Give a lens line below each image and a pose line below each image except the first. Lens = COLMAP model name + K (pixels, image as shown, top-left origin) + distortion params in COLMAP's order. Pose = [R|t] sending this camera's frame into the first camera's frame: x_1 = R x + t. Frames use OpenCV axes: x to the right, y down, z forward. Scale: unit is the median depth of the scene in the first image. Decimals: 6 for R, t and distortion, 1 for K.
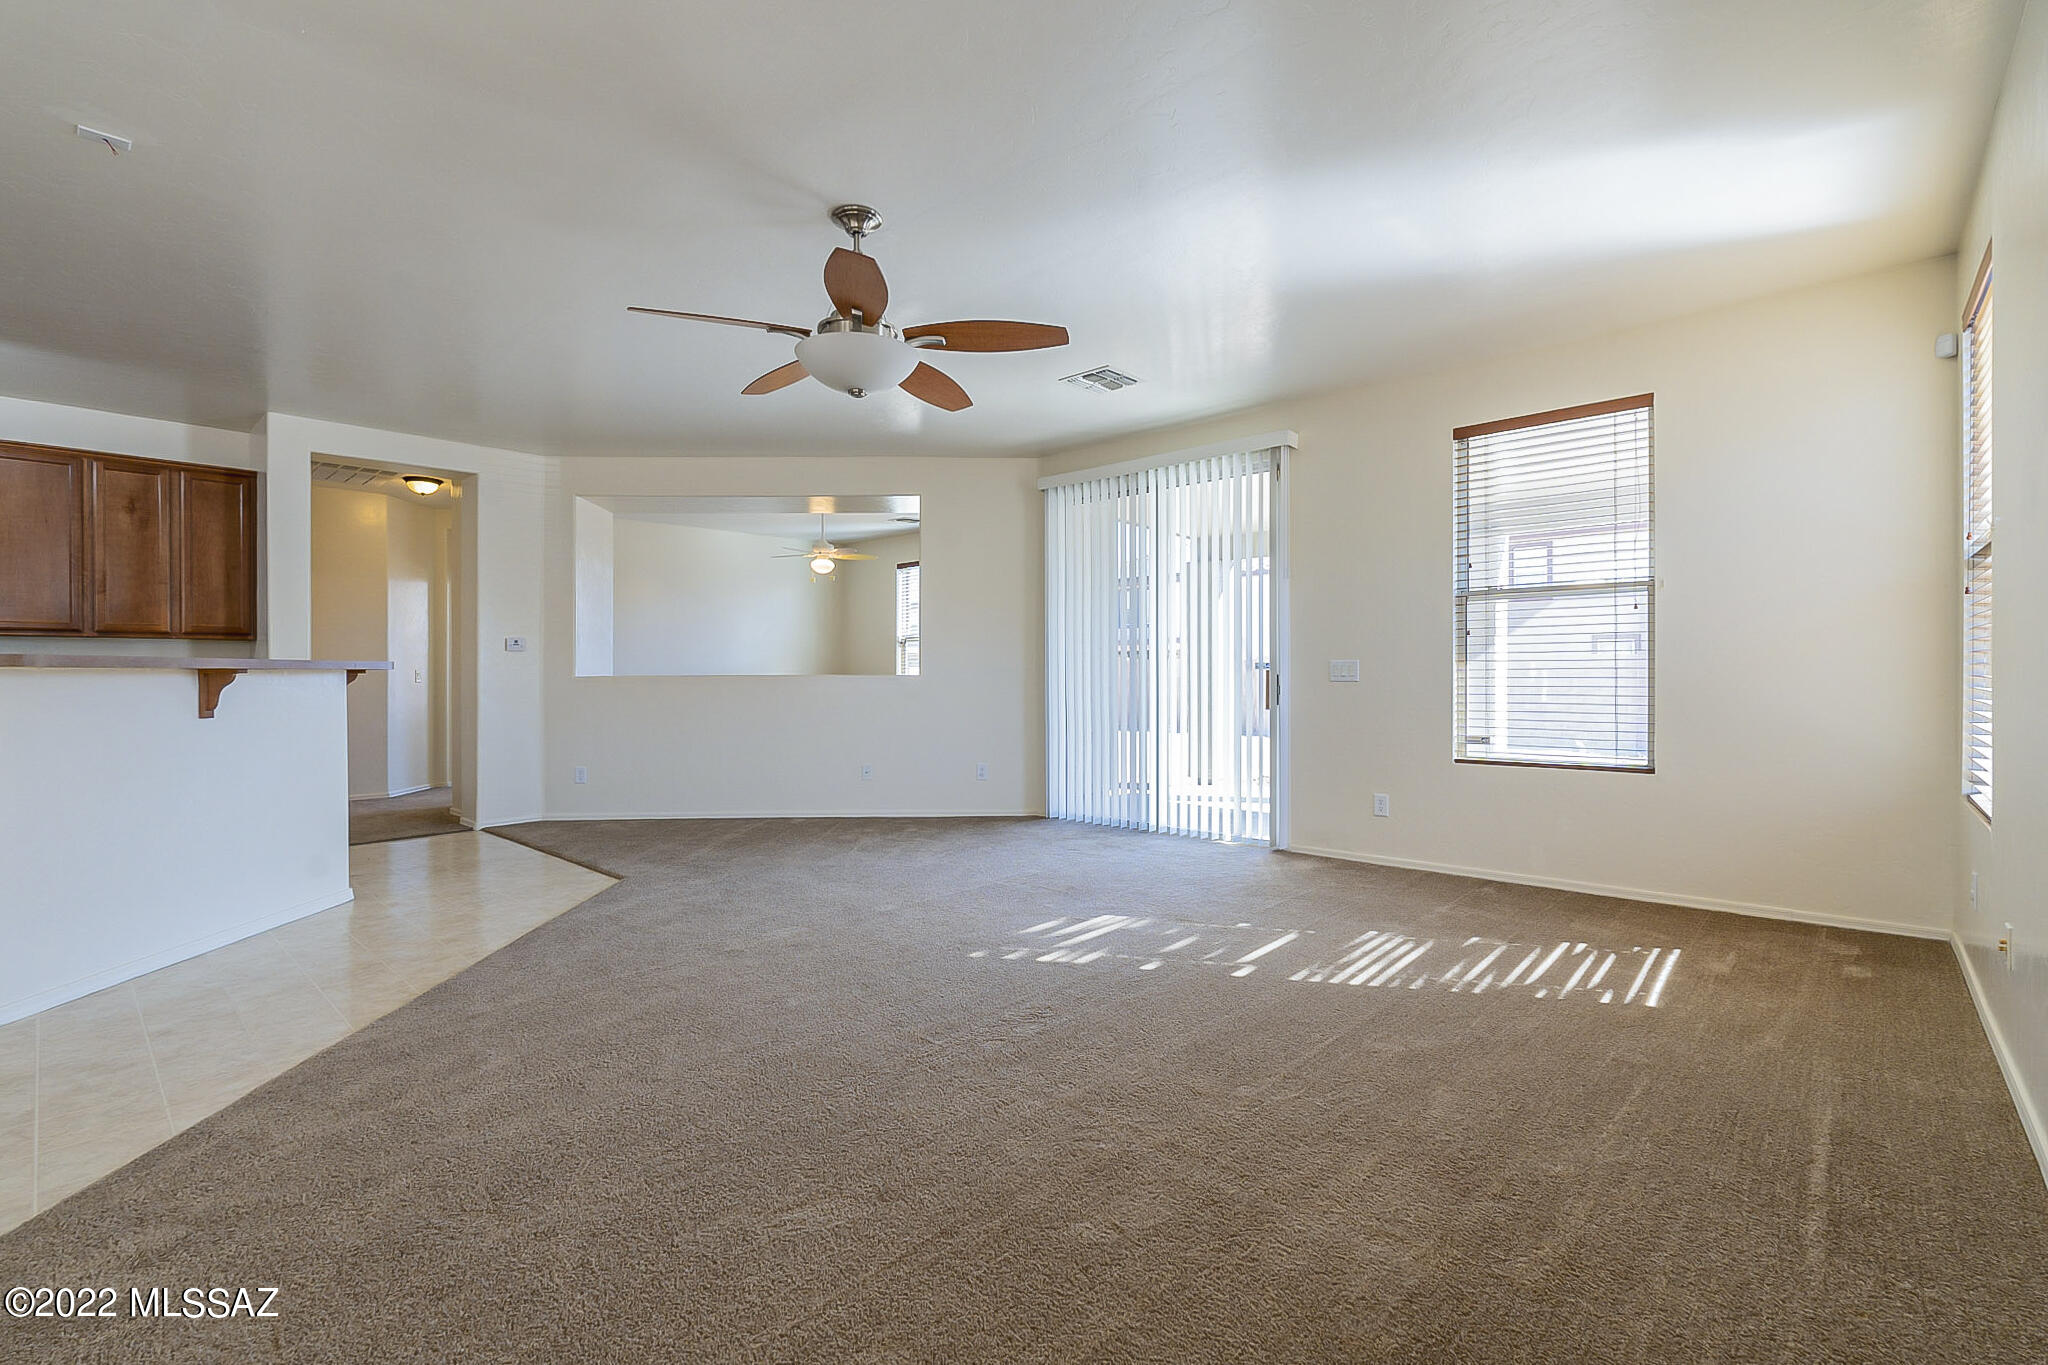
lens RADIAL K [[896.7, 0, 1030.6], [0, 896.7, 682.3], [0, 0, 1]] dist [-0.004569, -0.000028]
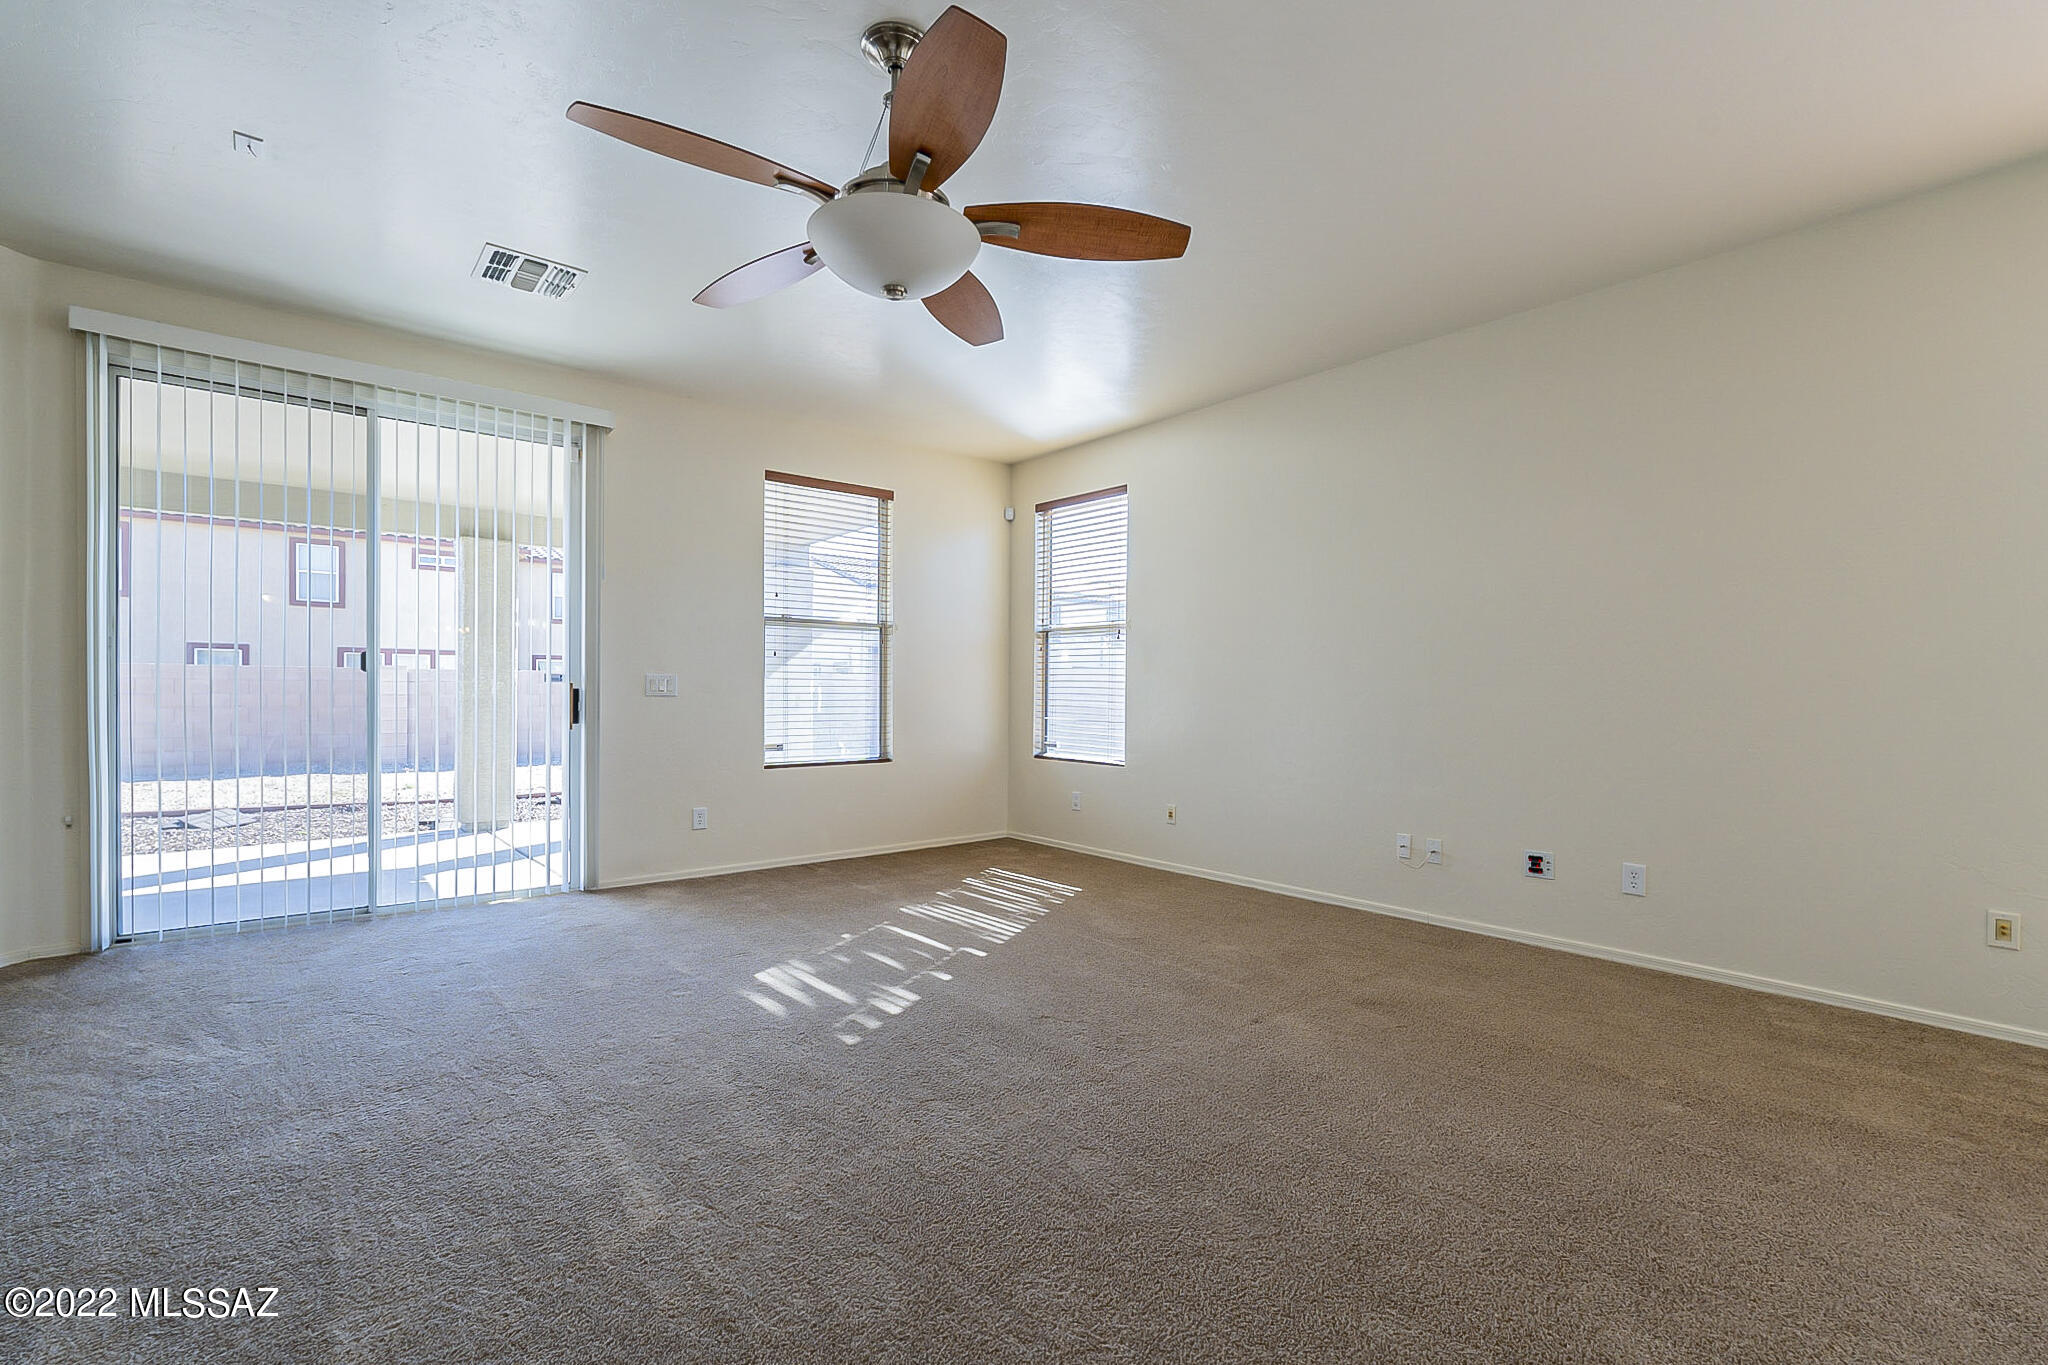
lens RADIAL K [[896.7, 0, 1031.4], [0, 896.7, 701.4], [0, 0, 1]] dist [-0.004569, -0.000028]
pose [[0.133368, -0.007859, 0.991035, -0.666190], [-0.000913, 0.999967, 0.008053, -0.004644], [-0.991066, -0.001979, 0.133356, 0.586358]]
